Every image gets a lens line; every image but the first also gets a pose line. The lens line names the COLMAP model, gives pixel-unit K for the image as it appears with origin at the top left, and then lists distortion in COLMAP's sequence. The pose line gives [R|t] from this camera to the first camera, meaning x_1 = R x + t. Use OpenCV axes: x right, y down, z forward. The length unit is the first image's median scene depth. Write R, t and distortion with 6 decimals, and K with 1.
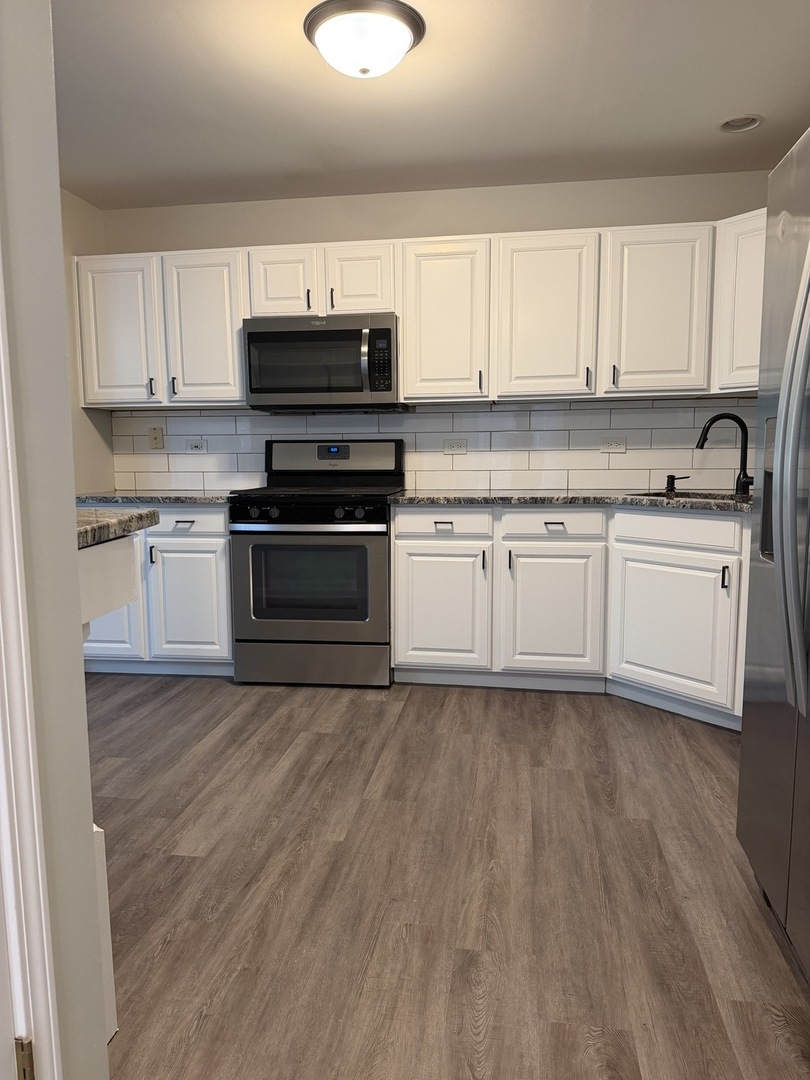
lens RADIAL K [[766.5, 0, 405.9], [0, 766.5, 533.4], [0, 0, 1]] dist [0.014360, -0.018538]
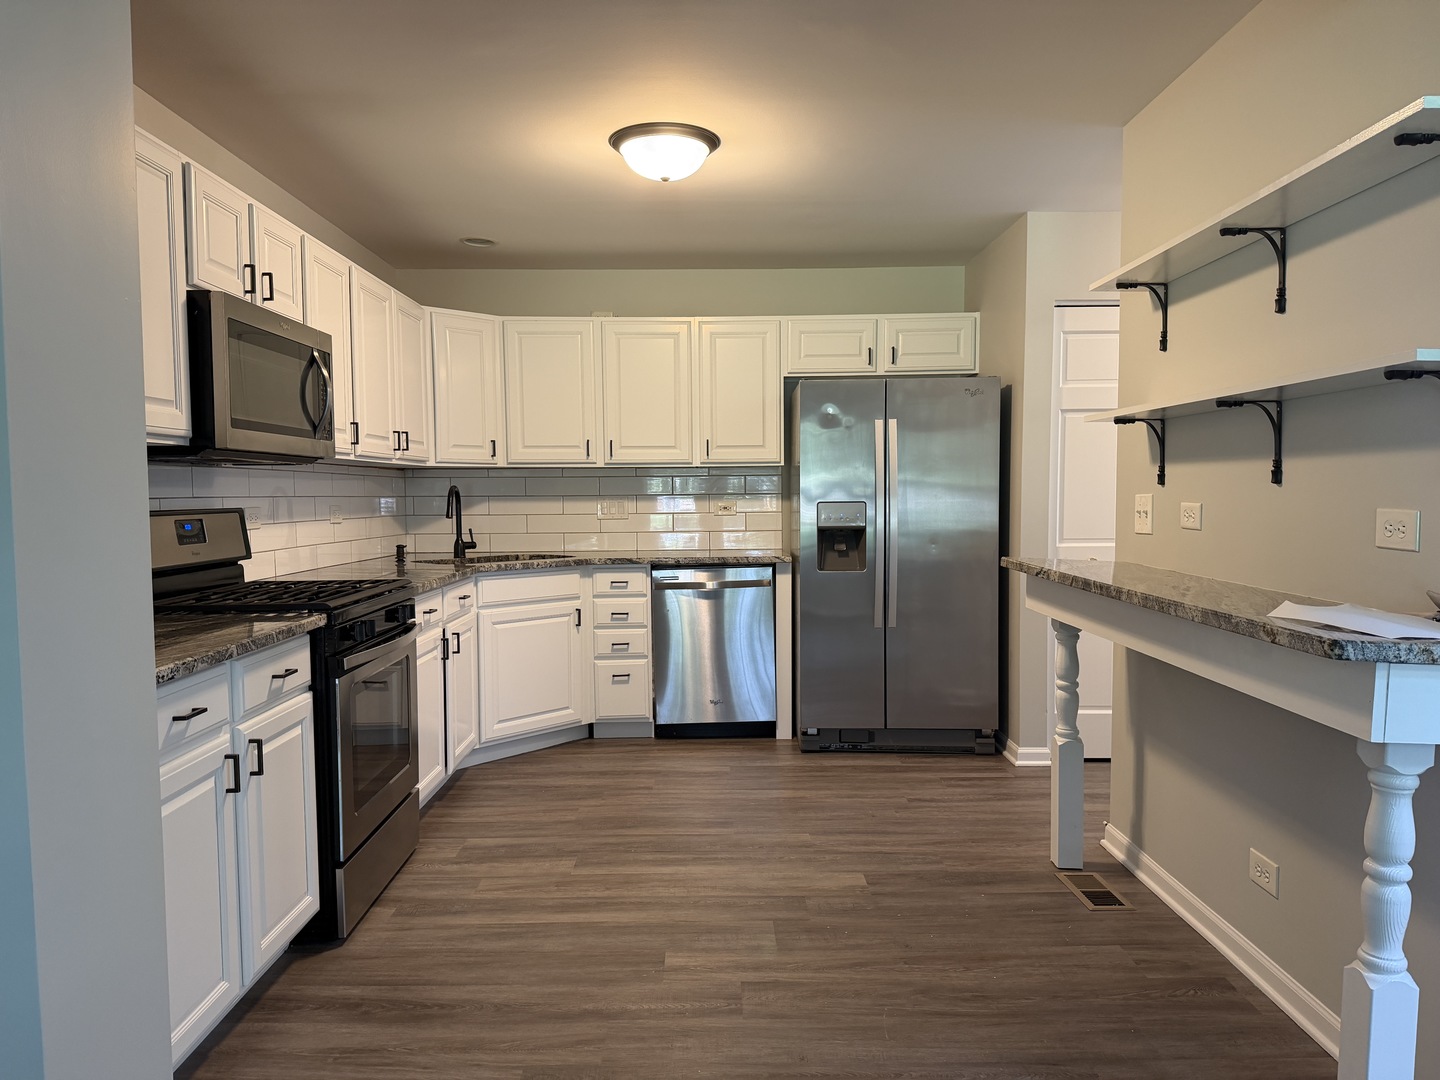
lens RADIAL K [[1021.9, 0, 720.7], [0, 1021.9, 547.9], [0, 0, 1]] dist [0.014360, -0.018538]
pose [[-0.150261, -0.049798, 0.987391, -1.272622], [0.132543, 0.988700, 0.070034, -0.138092], [-0.979721, 0.141396, -0.141963, 1.014908]]
